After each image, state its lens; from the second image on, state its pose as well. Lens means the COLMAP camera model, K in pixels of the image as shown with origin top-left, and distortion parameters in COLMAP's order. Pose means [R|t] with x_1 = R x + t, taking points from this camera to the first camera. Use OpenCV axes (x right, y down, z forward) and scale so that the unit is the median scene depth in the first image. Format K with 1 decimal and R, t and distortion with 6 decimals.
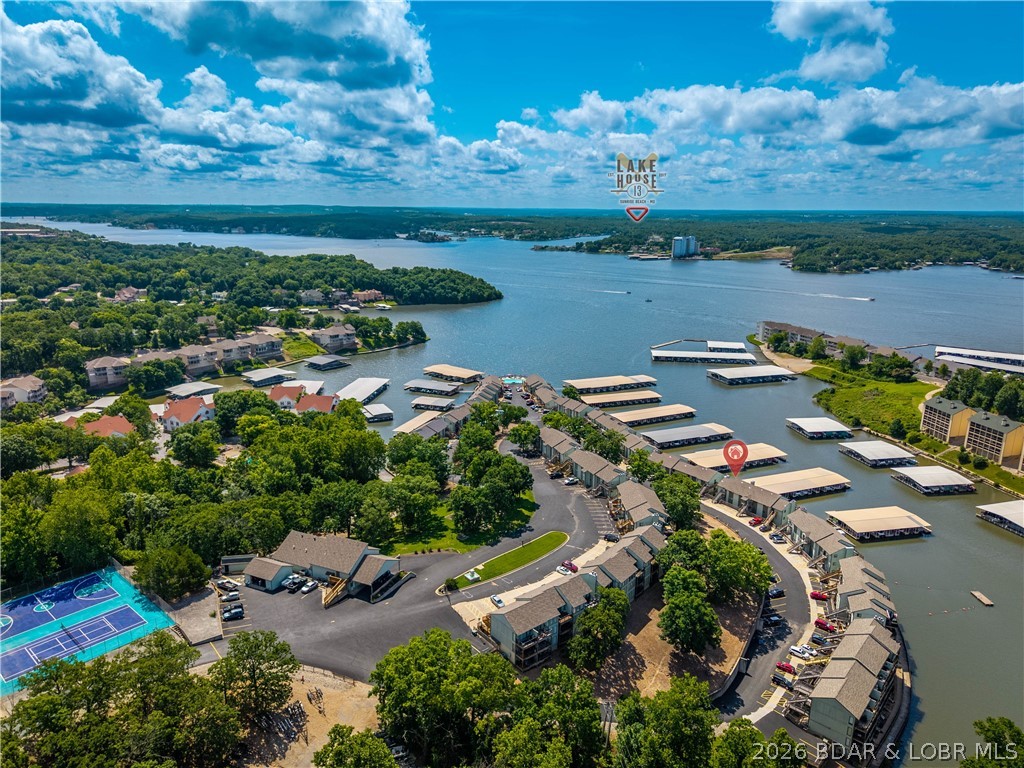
lens RADIAL K [[683.5, 0, 513.8], [0, 683.5, 381.6], [0, 0, 1]] dist [0.022886, -0.020529]
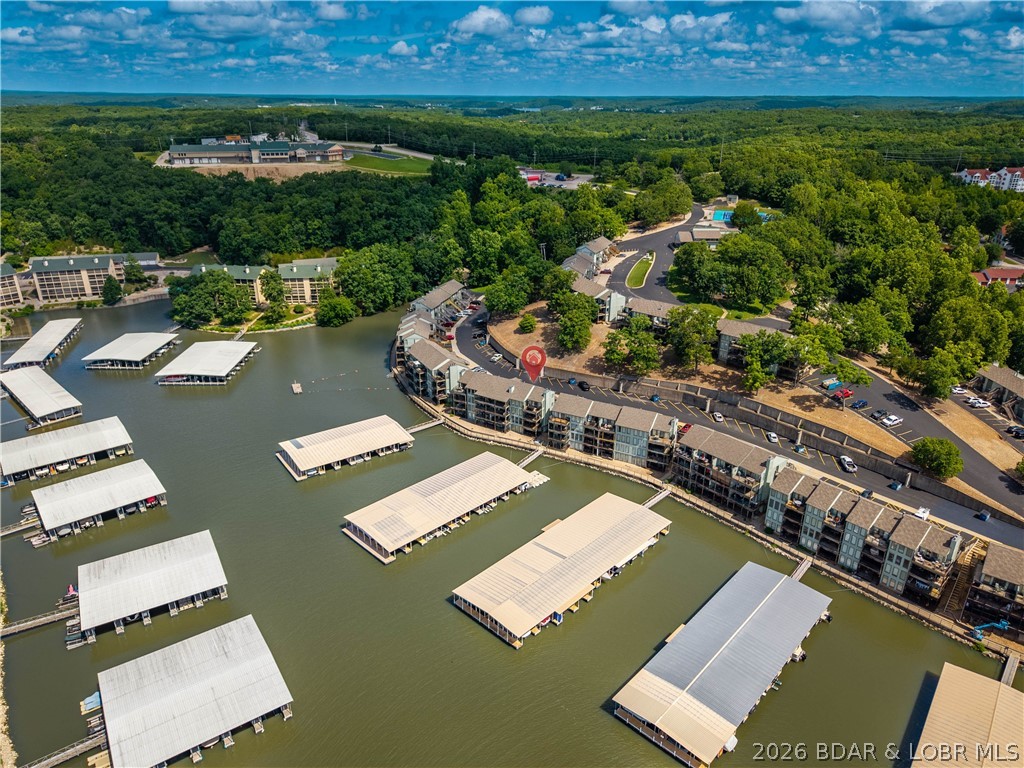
lens RADIAL K [[679.7, 0, 511.8], [0, 679.7, 403.5], [0, 0, 1]] dist [0.008888, 0.000478]
pose [[-0.921519, 0.148086, -0.358989, 0.396482], [-0.108730, 0.789070, 0.604604, -0.174857], [0.372801, 0.596187, -0.711042, 0.976280]]
